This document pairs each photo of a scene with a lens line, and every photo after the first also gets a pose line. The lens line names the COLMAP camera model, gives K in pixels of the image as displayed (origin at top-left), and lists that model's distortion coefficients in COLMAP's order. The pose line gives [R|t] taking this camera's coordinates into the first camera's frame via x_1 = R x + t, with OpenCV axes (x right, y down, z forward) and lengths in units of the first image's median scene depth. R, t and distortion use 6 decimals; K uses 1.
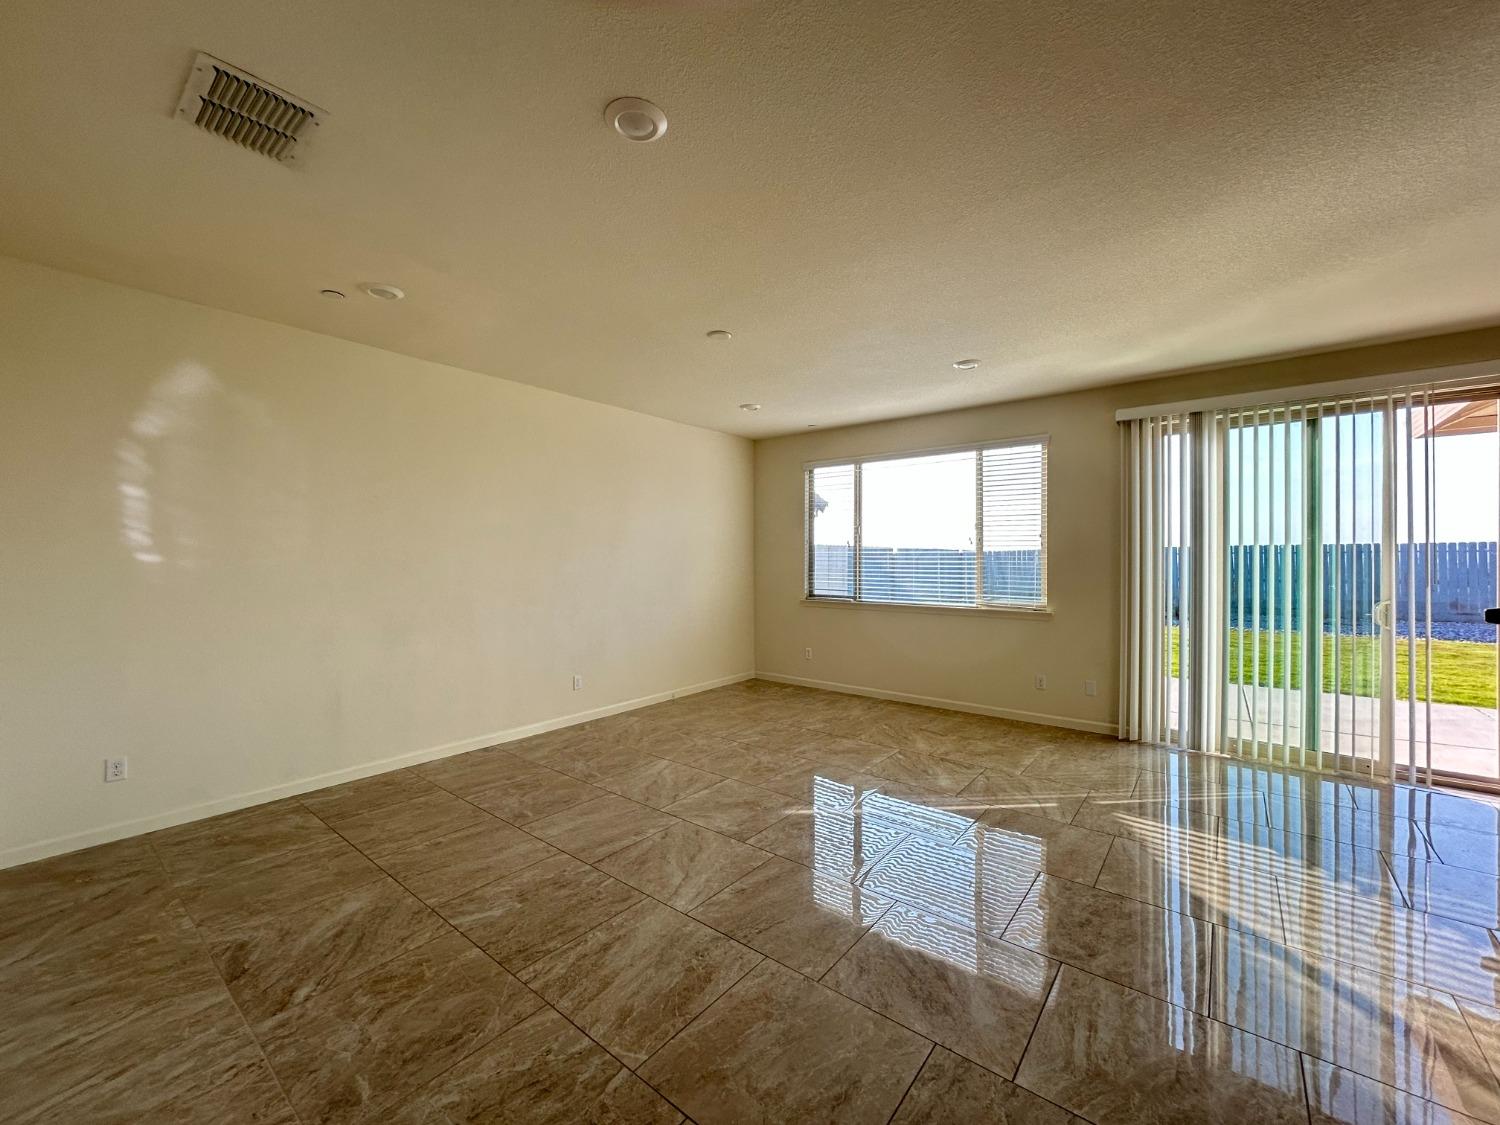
lens RADIAL K [[598.8, 0, 750.0], [0, 598.8, 562.5], [0, 0, 1]] dist [-0.000854, 0.000499]
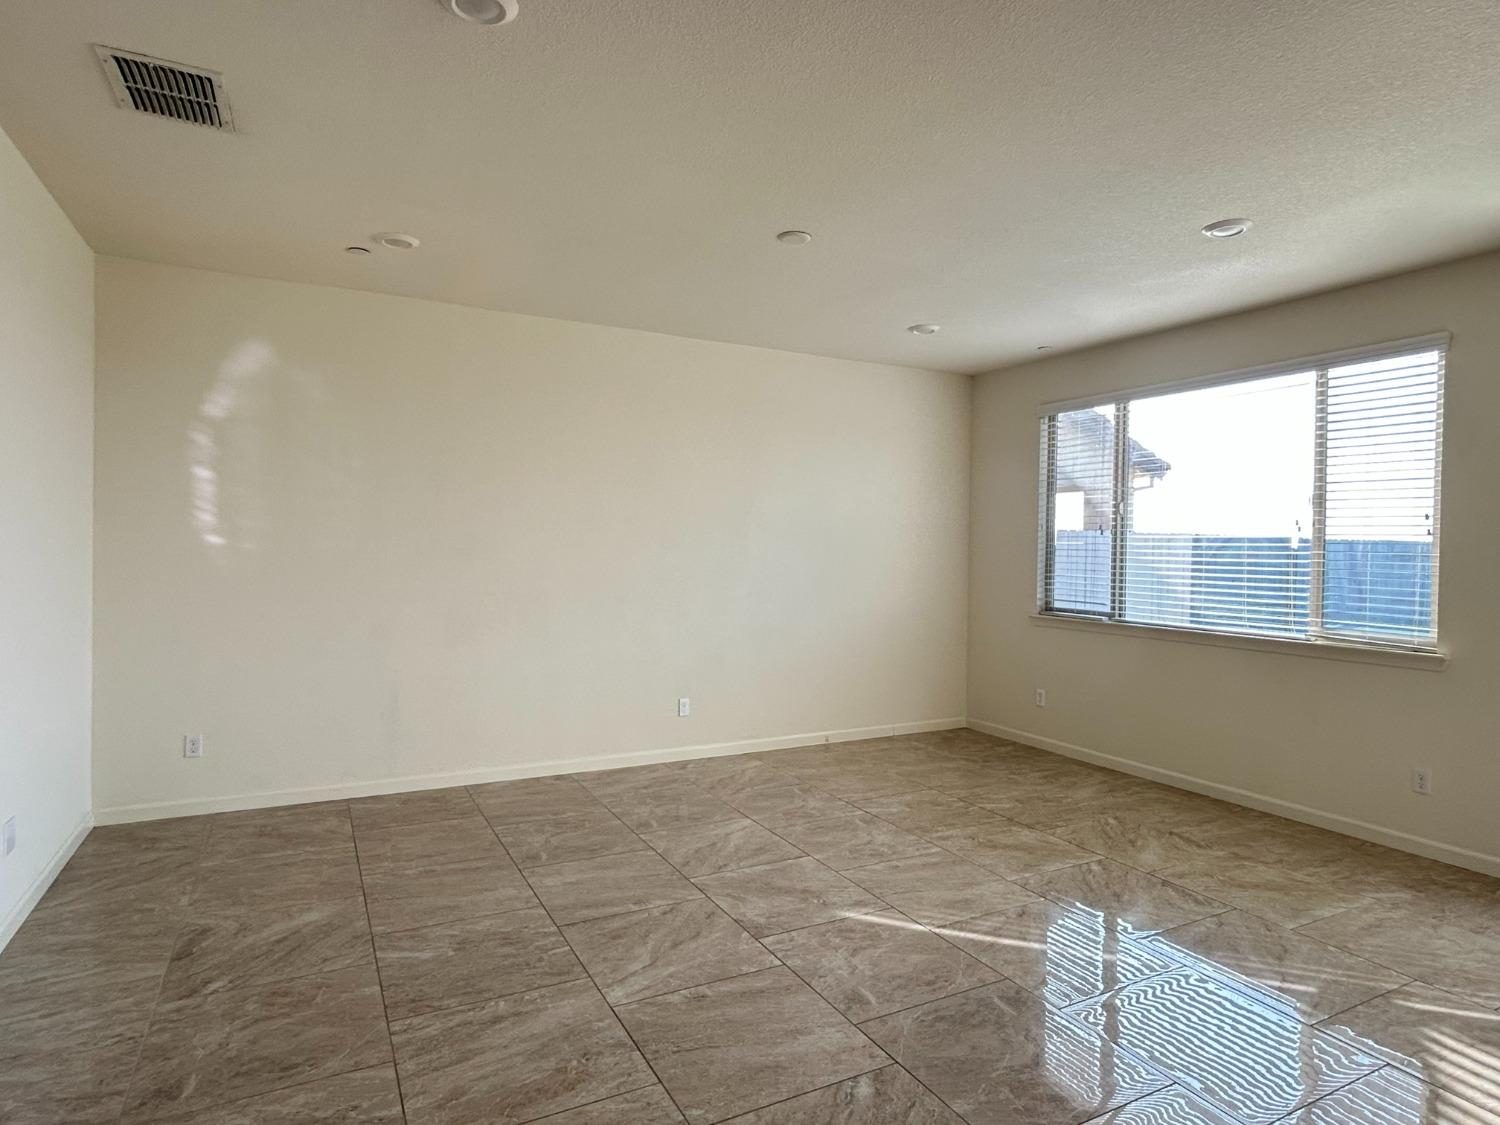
lens RADIAL K [[846.0, 0, 750.0], [0, 846.0, 562.5], [0, 0, 1]] dist [-0.002717, -0.000808]
pose [[0.916720, 0.020577, -0.398999, 0.279379], [-0.017482, 0.999782, 0.011394, -0.000287], [0.399147, -0.003470, 0.916880, 0.044235]]
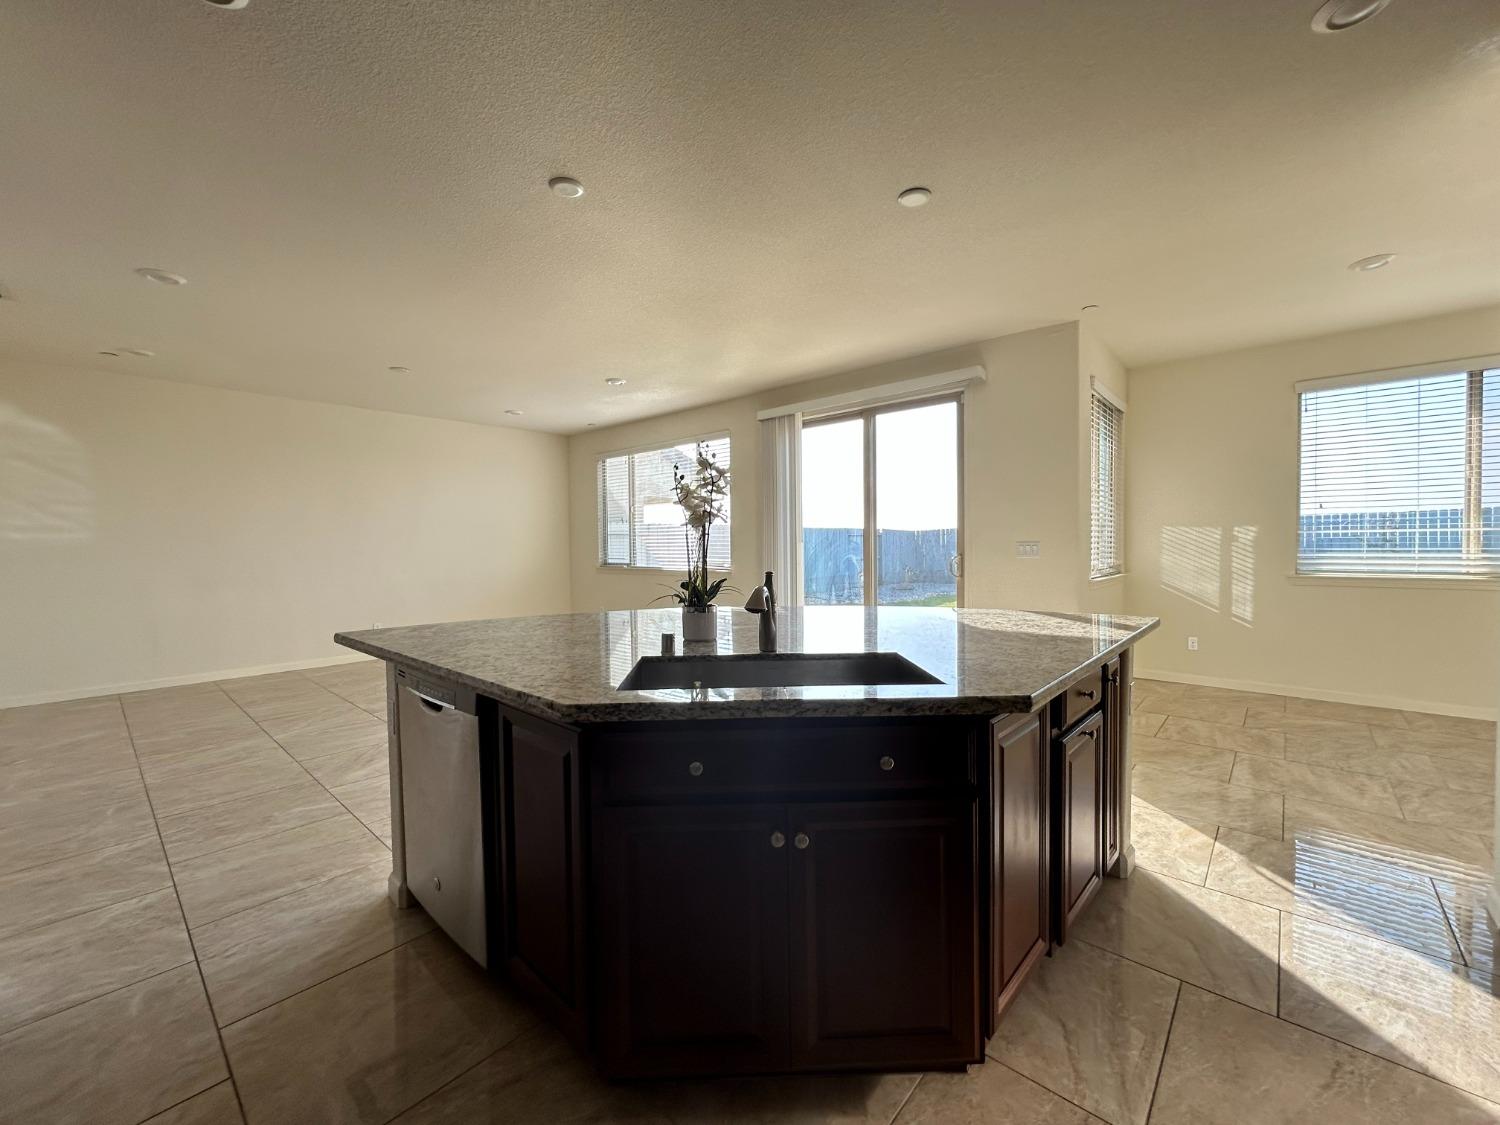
lens RADIAL K [[598.8, 0, 750.0], [0, 598.8, 562.5], [0, 0, 1]] dist [-0.000854, 0.000499]
pose [[0.998233, -0.008485, -0.058806, 0.765551], [0.010082, 0.999587, 0.026915, 0.037938], [0.058553, -0.027460, 0.997907, -0.327464]]
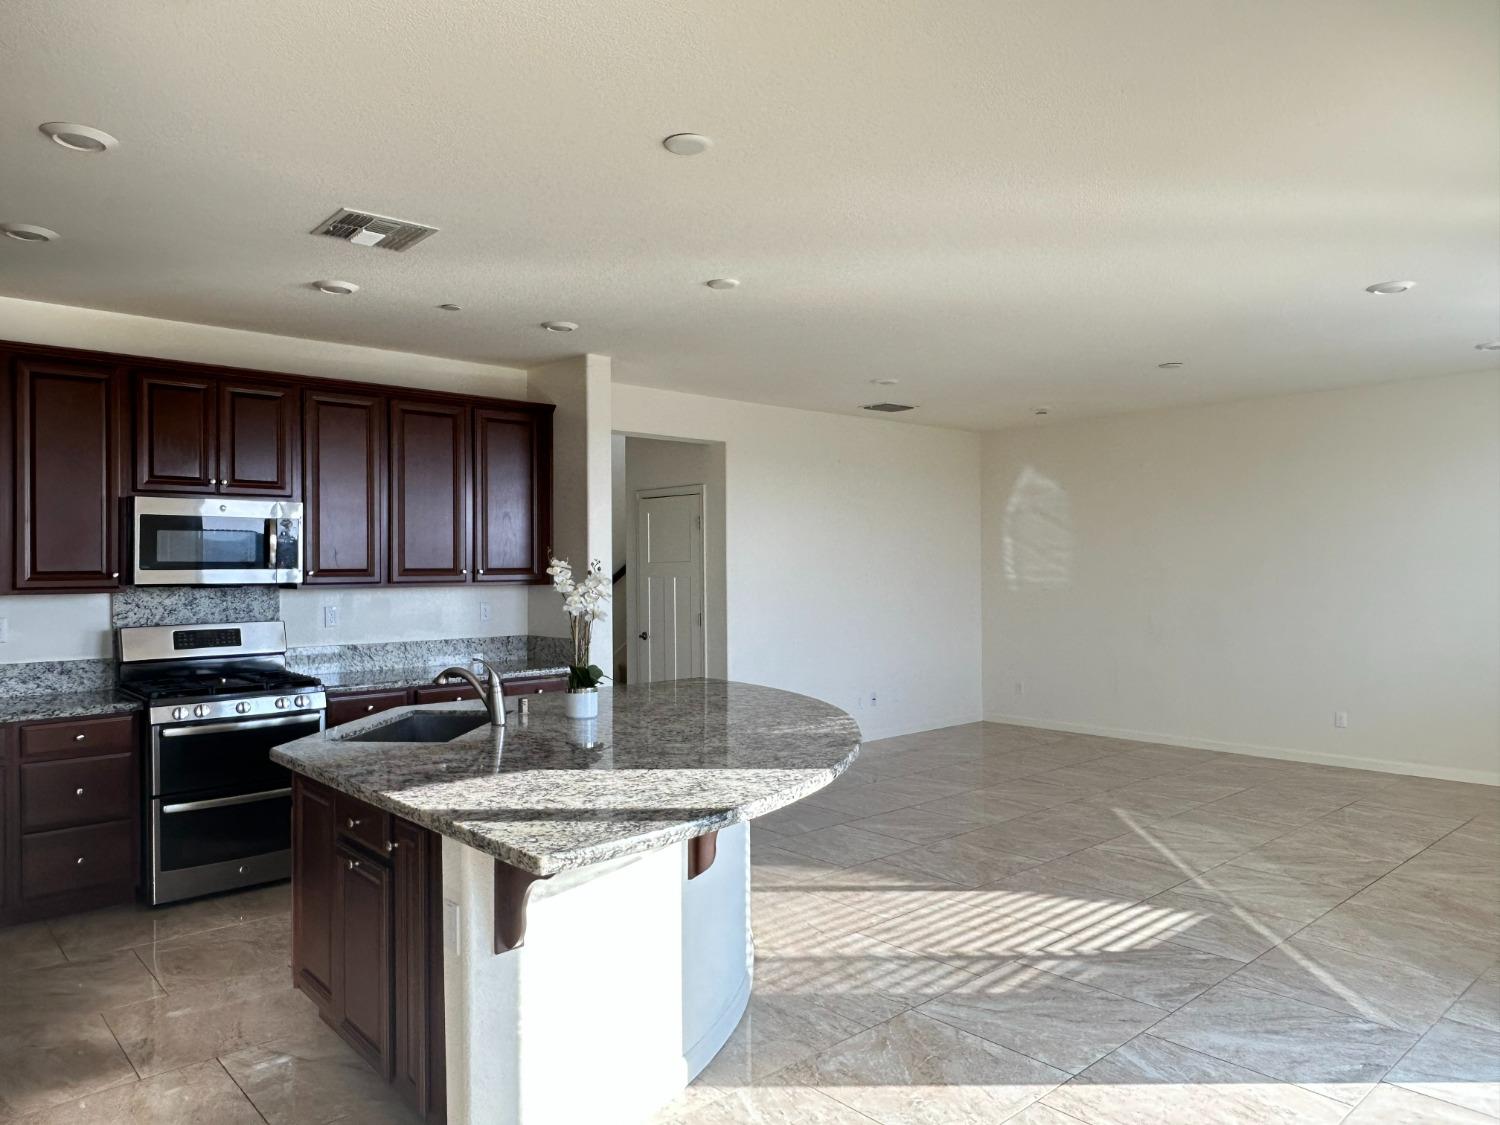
lens RADIAL K [[1006.7, 0, 750.0], [0, 1006.7, 562.5], [0, 0, 1]] dist [0.001287, 0.000491]
pose [[-0.156831, -0.006701, -0.987603, 1.612189], [0.001885, 0.999973, -0.007084, -0.020209], [0.987624, -0.002973, -0.156814, 0.498147]]
